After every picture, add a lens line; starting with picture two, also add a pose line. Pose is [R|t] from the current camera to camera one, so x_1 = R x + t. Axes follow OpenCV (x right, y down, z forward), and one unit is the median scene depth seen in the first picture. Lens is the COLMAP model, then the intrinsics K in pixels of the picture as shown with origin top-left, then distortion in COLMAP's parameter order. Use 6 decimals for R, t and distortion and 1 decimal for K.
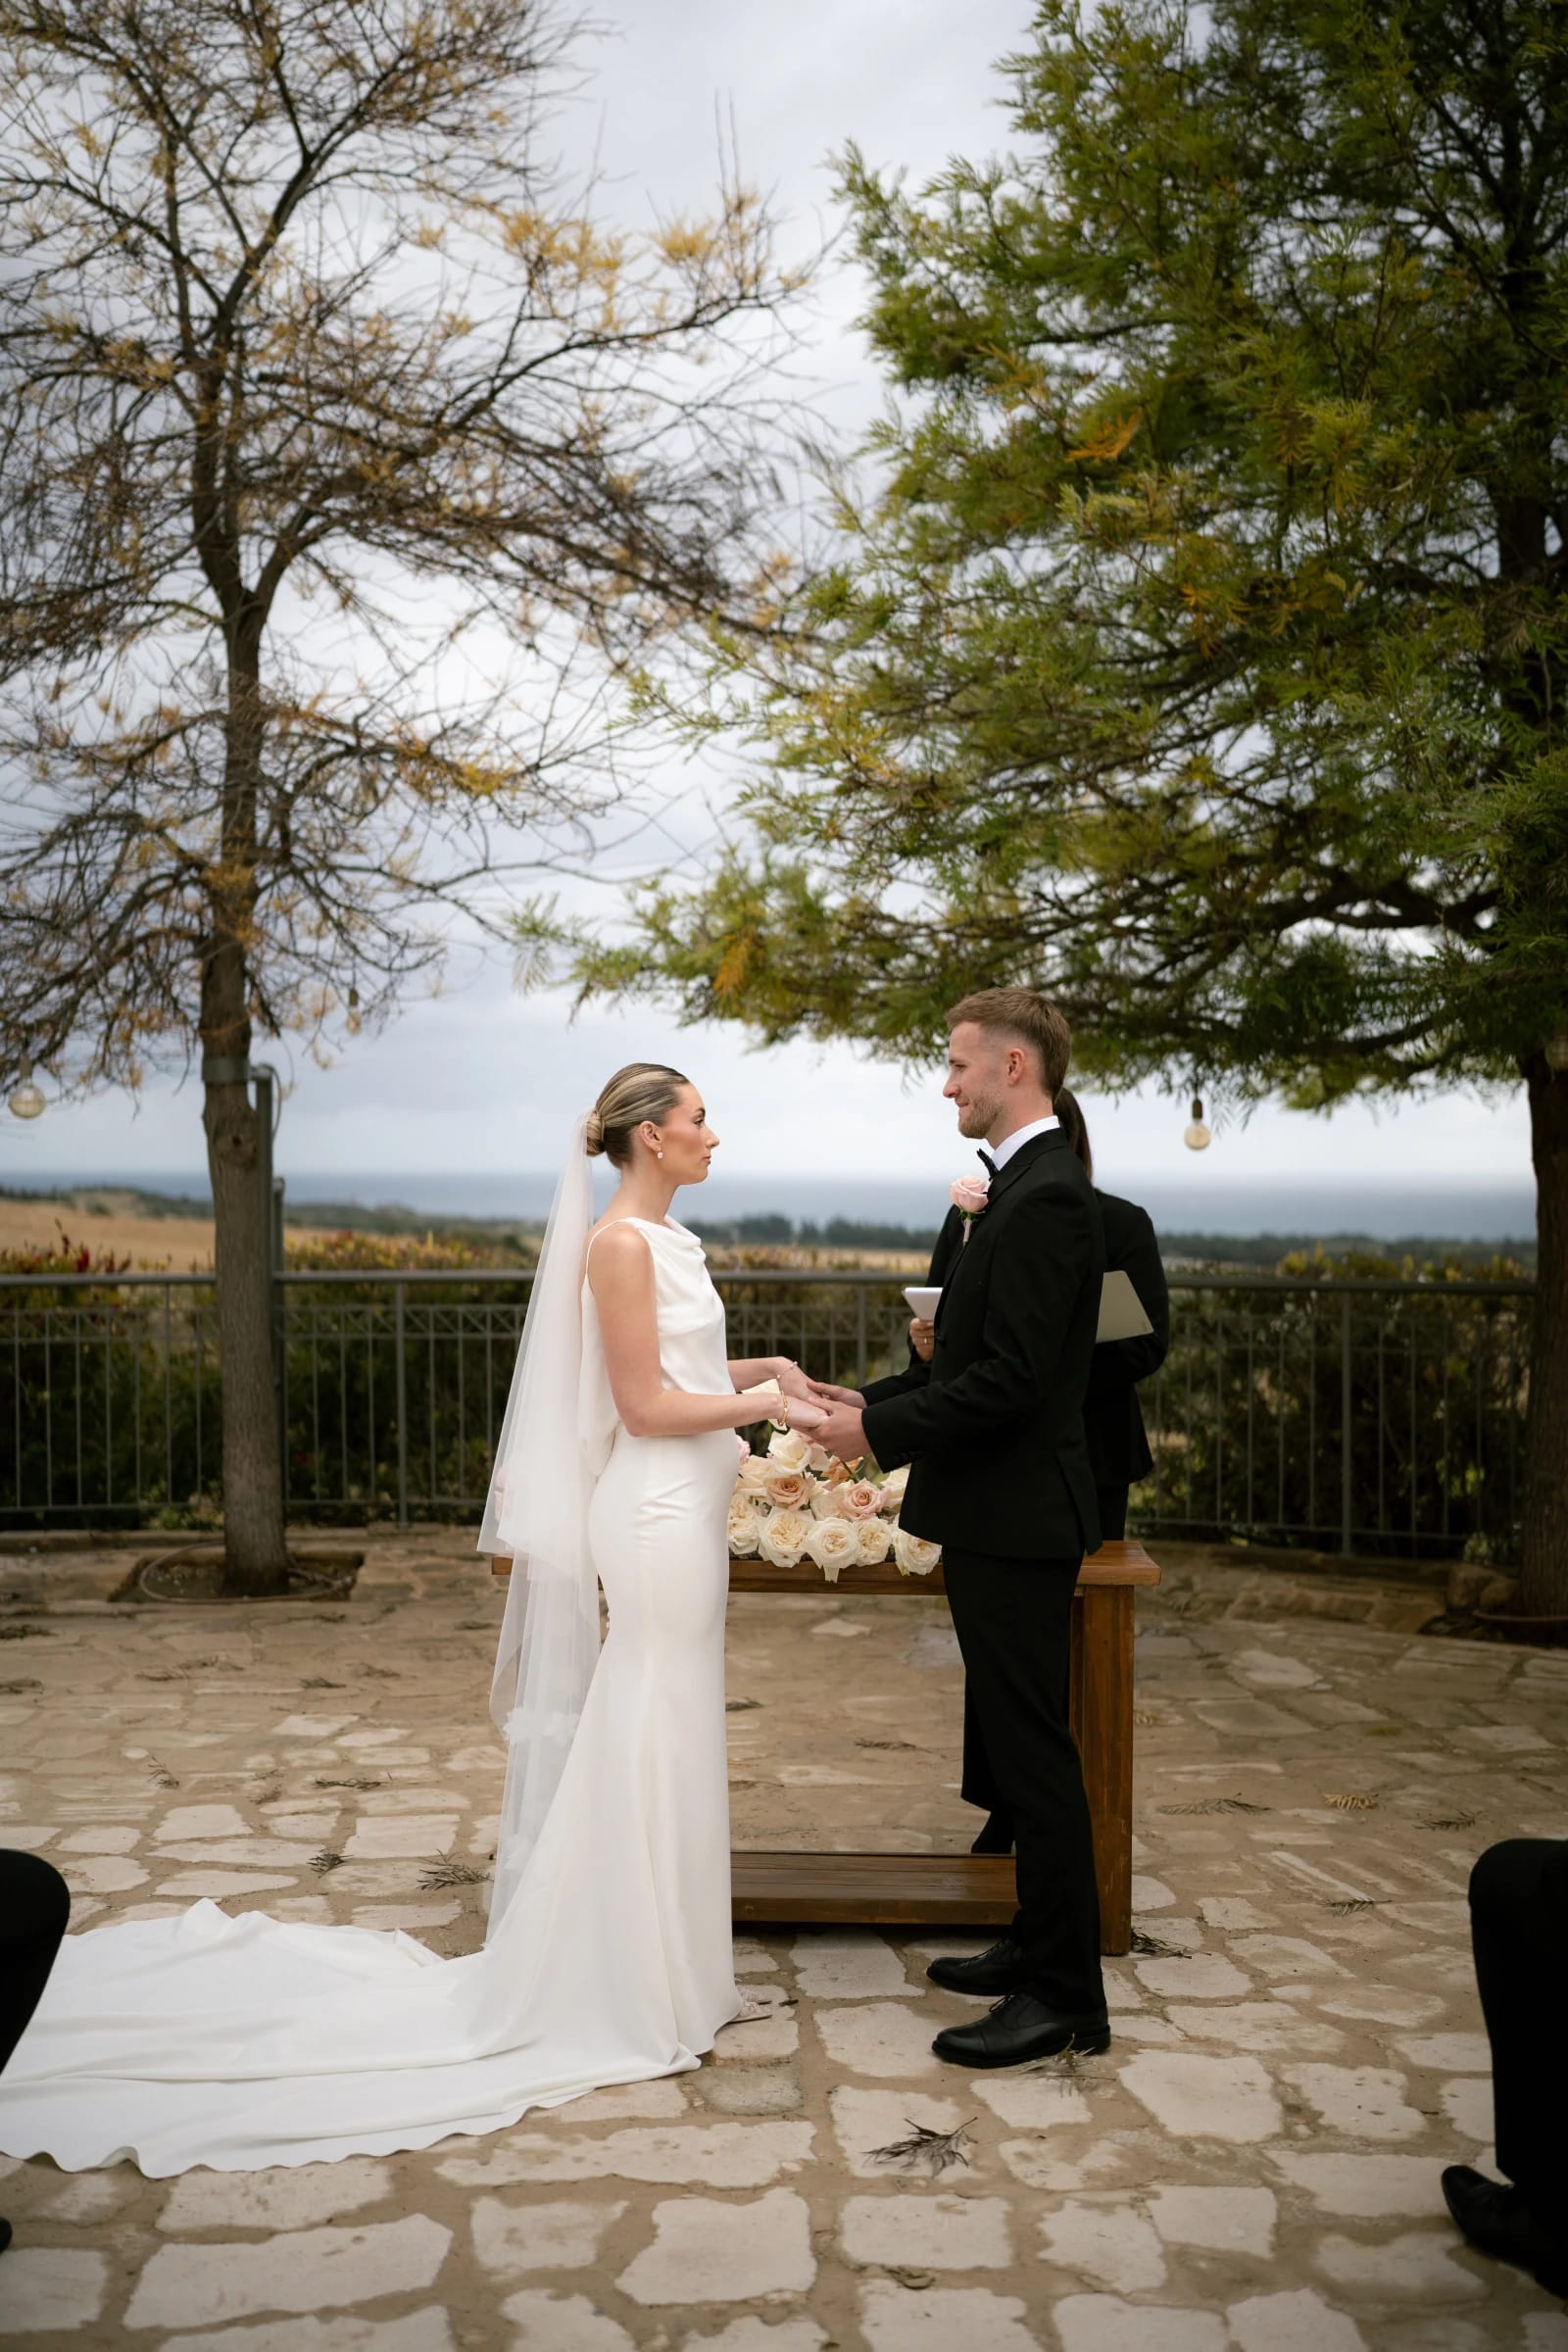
lens RADIAL K [[2322.7, 0, 784.0], [0, 2322.7, 1176.0], [0, 0, 1]] dist [-0.012156, 0.021336]
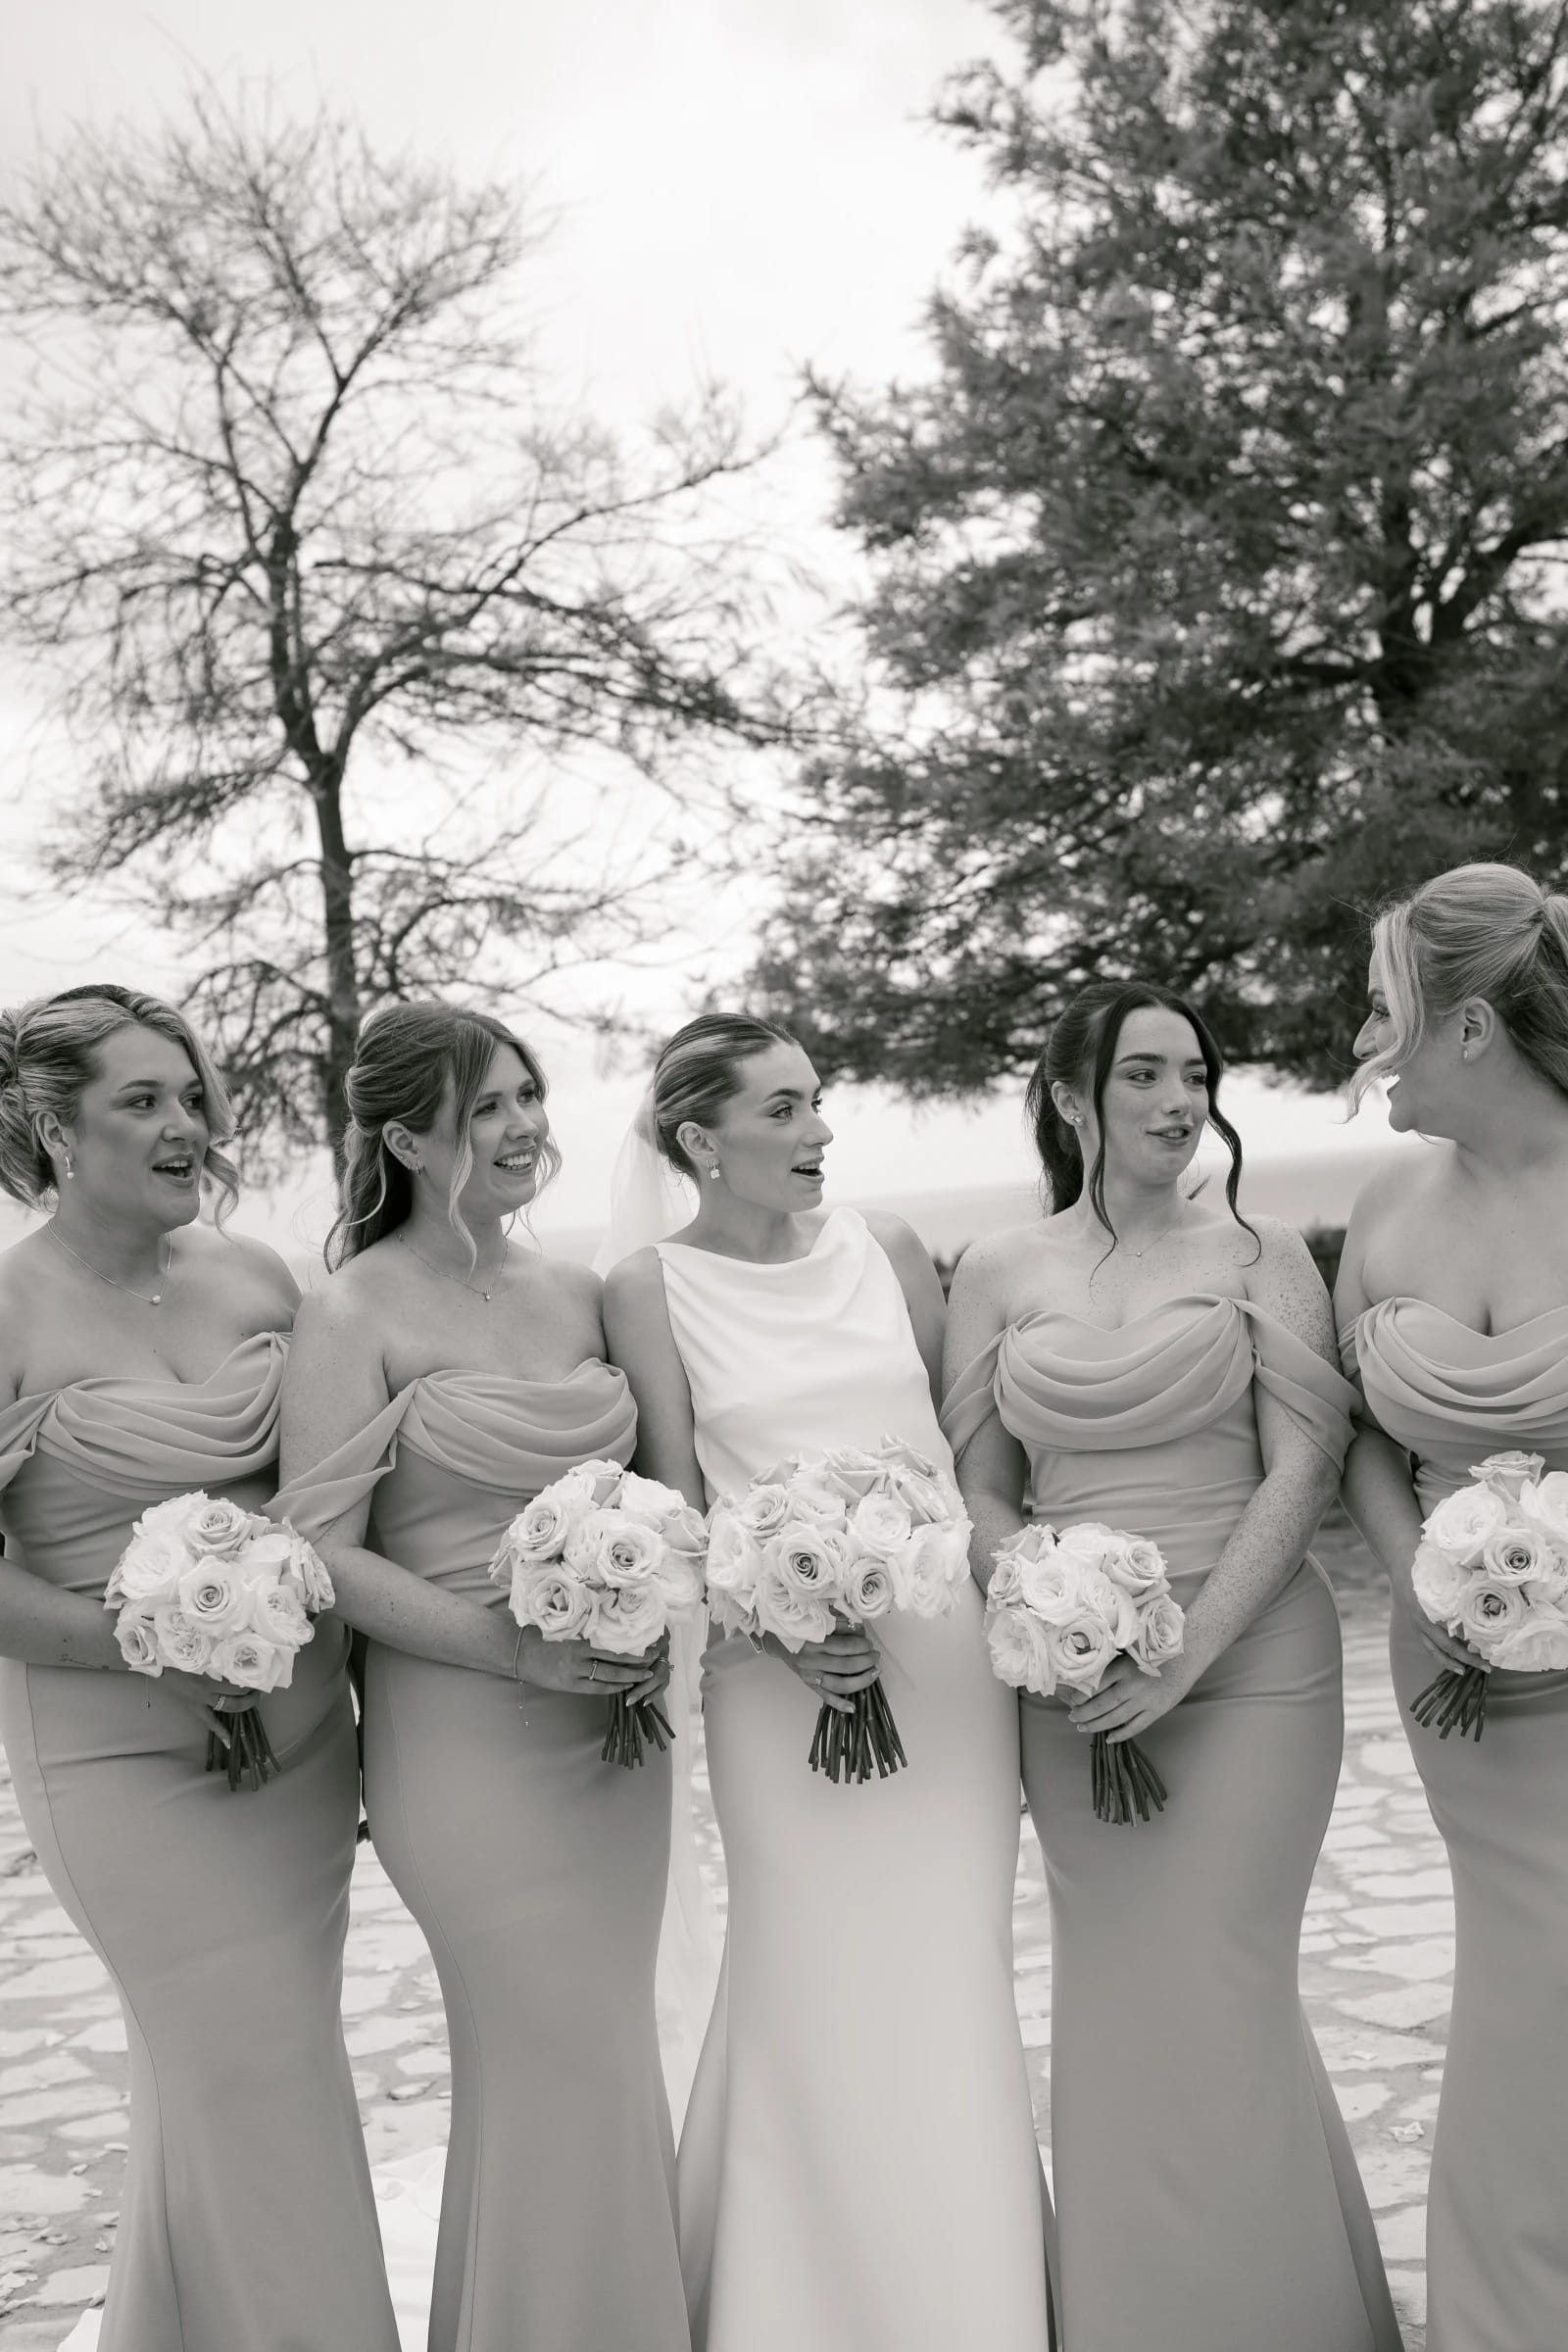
lens RADIAL K [[2322.7, 0, 784.0], [0, 2322.7, 1176.0], [0, 0, 1]] dist [-0.012156, 0.021336]
pose [[0.993917, -0.105774, -0.030682, 0.009470], [0.105275, 0.994290, -0.017474, 0.001525], [0.032355, 0.014137, 0.999376, -0.155308]]
